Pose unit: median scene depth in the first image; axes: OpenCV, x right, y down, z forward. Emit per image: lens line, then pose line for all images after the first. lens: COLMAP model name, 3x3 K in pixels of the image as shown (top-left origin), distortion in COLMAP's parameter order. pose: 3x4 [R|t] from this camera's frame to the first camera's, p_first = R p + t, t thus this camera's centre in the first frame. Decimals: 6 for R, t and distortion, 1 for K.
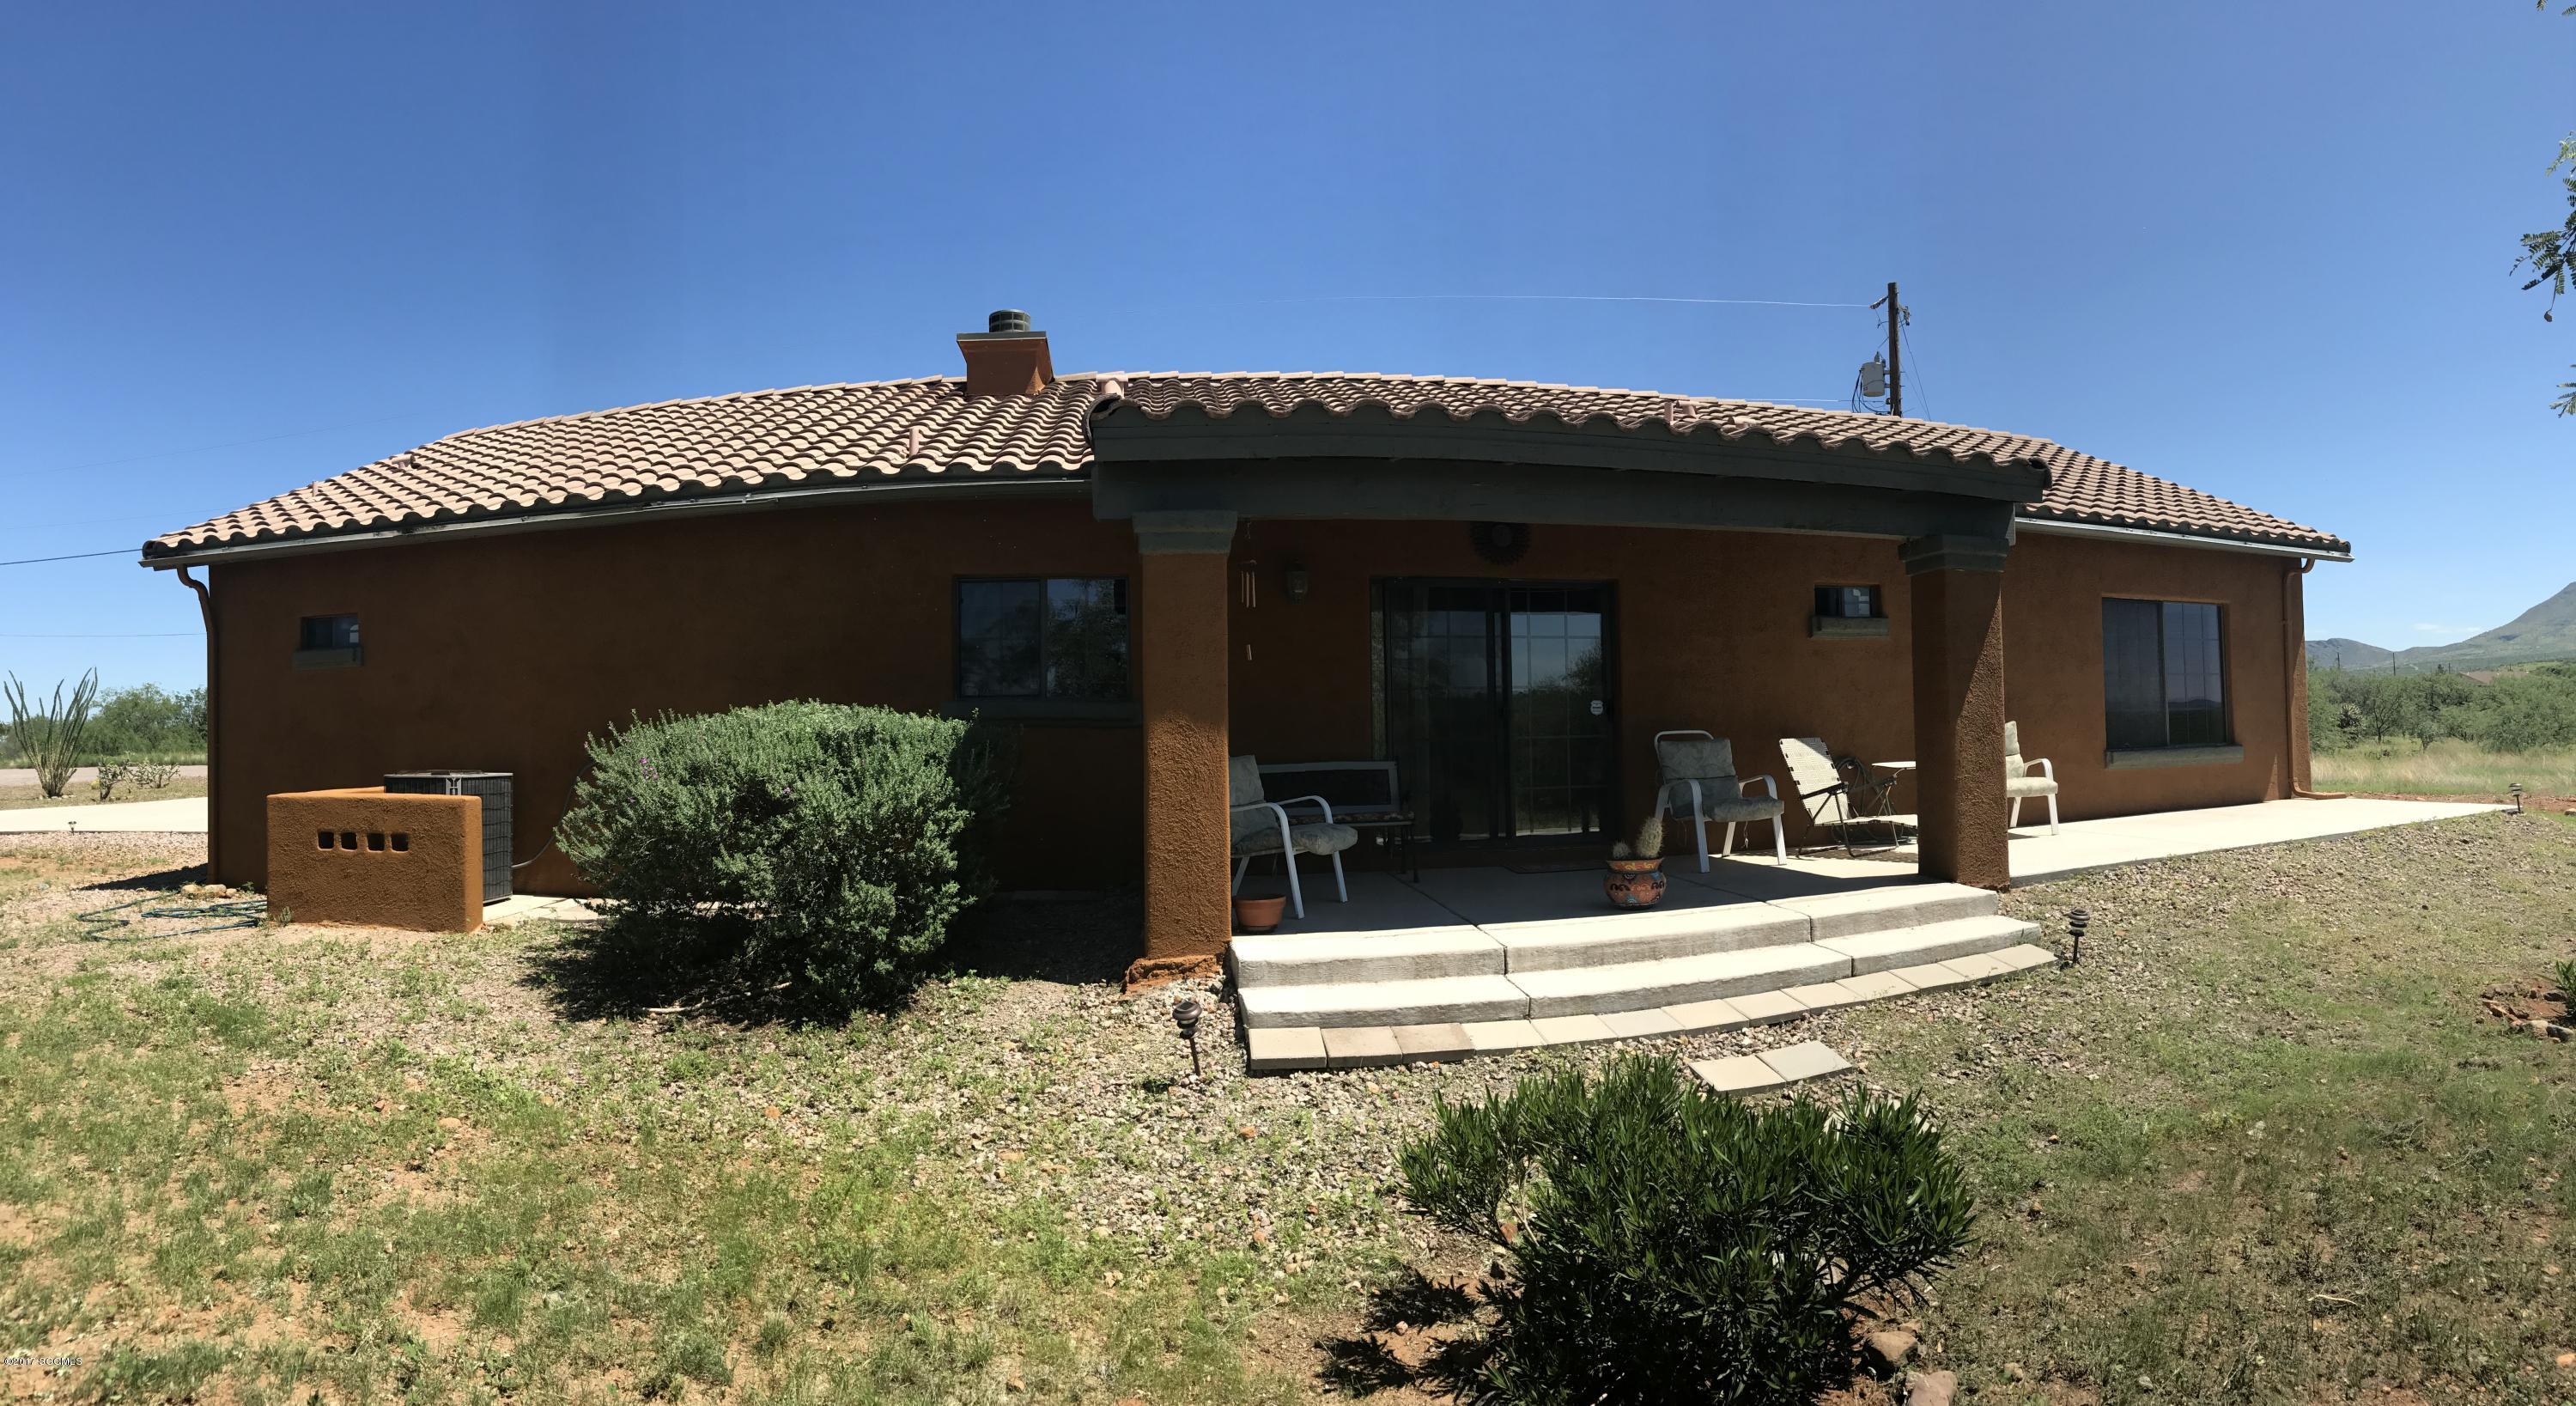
lens RADIAL K [[2944.1, 0, 1288.6], [0, 2944.1, 697.0], [0, 0, 1]] dist [-0.022253, 0.000000]
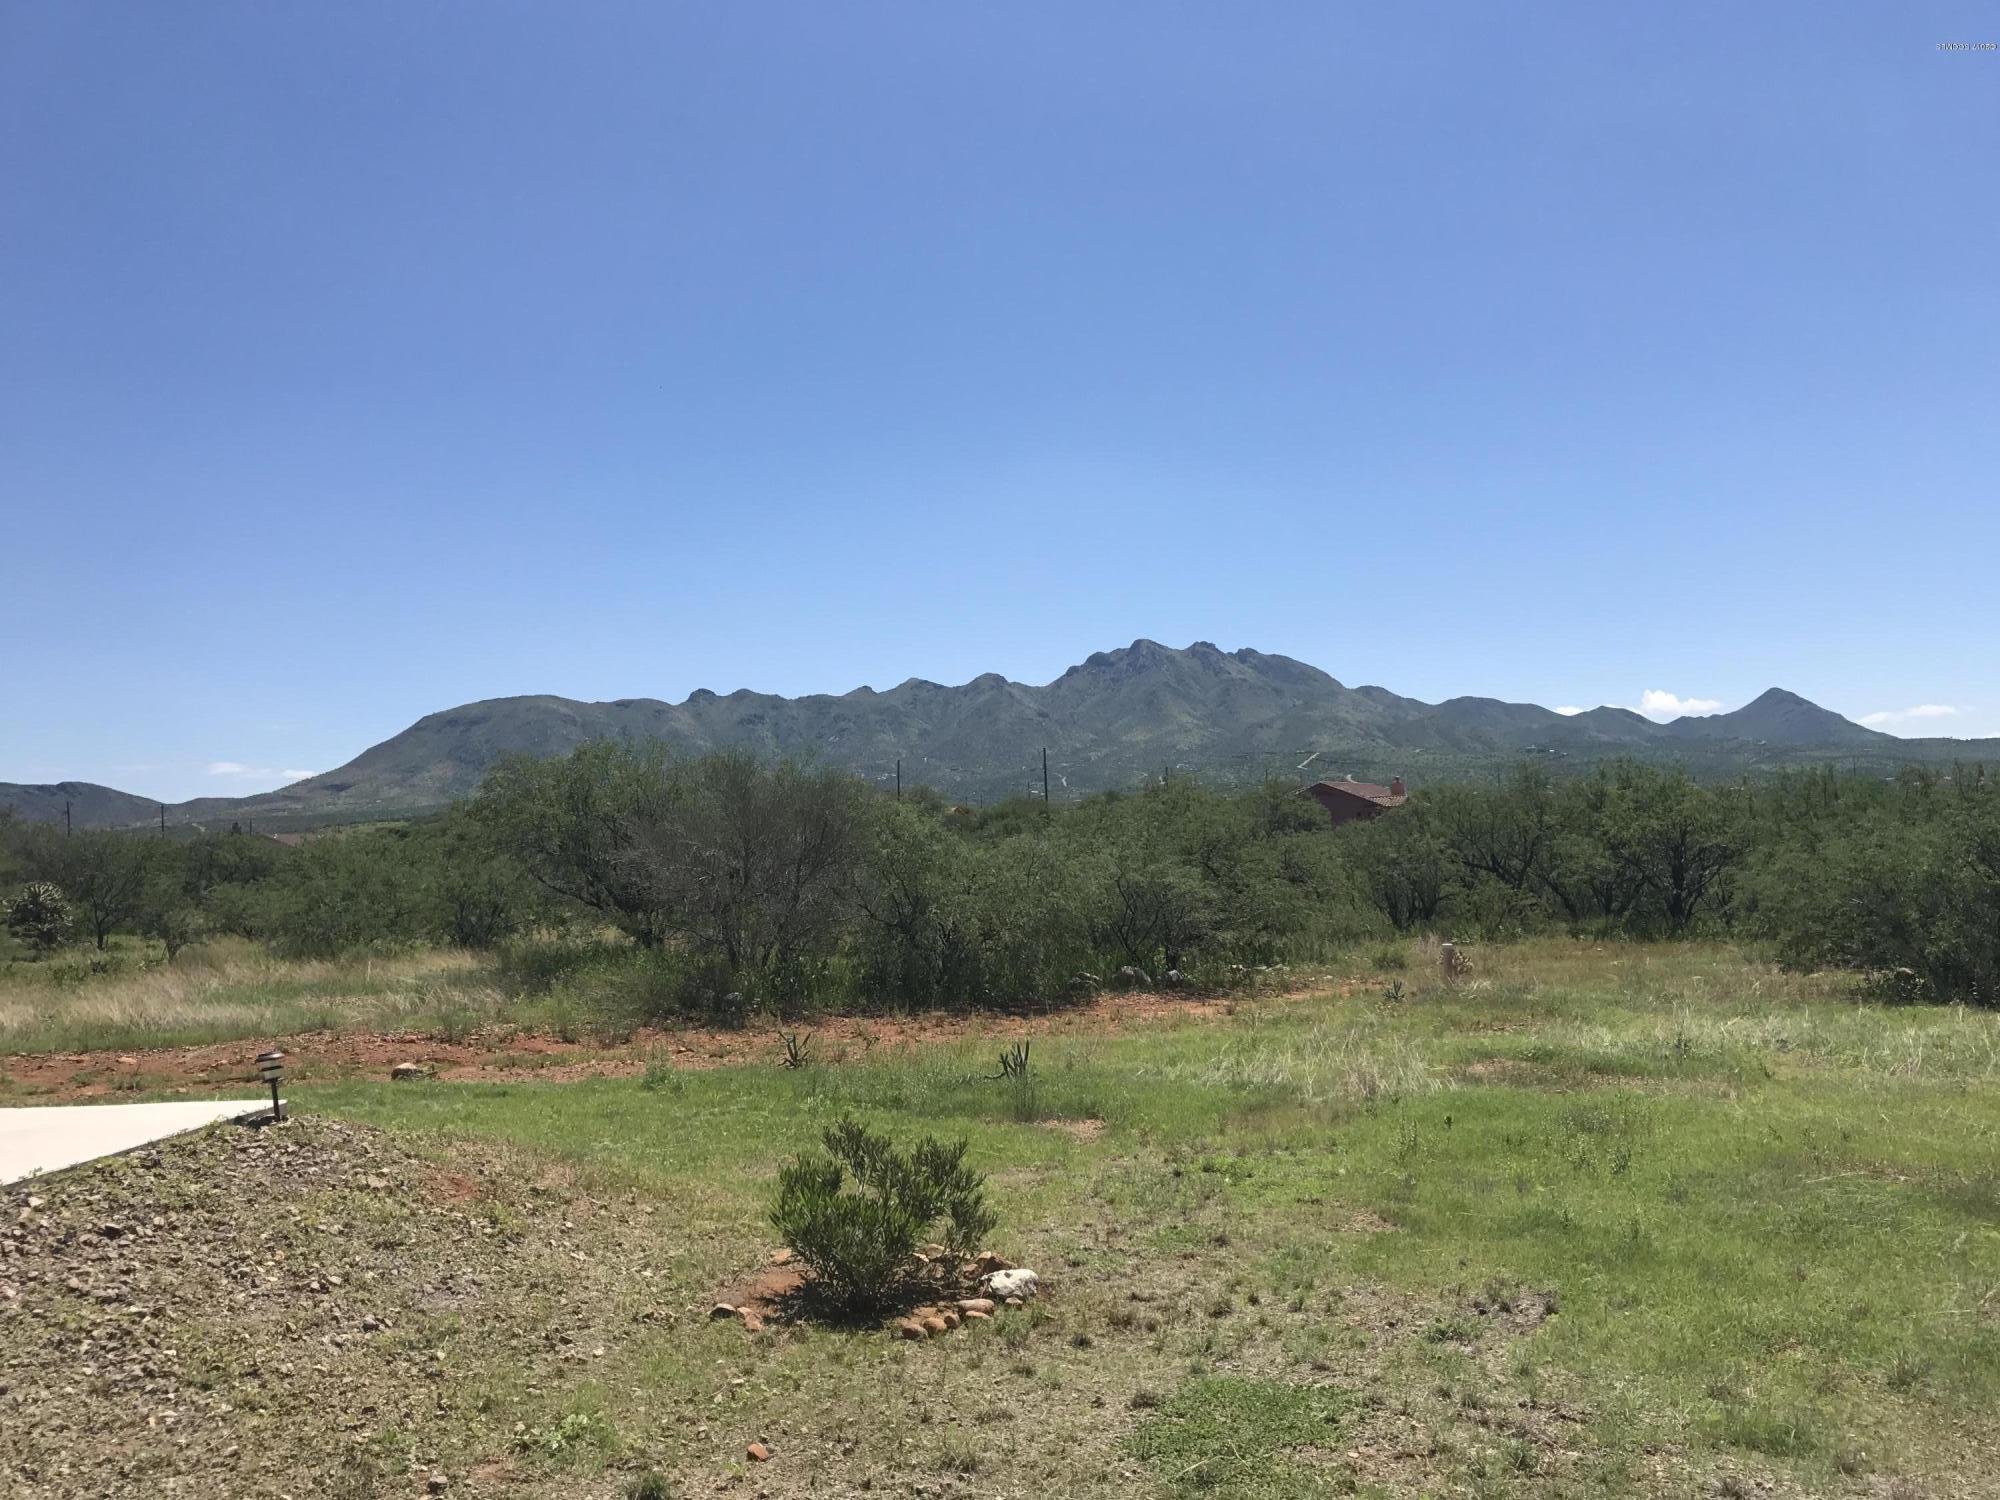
lens RADIAL K [[1644.5, 0, 1001.6], [0, 1644.5, 746.5], [0, 0, 1]] dist [-0.009936, -0.004398]
pose [[0.742953, 0.036485, 0.668348, 0.285882], [0.015743, 0.997285, -0.071942, 0.001753], [-0.669158, 0.063972, 0.740361, 0.632525]]
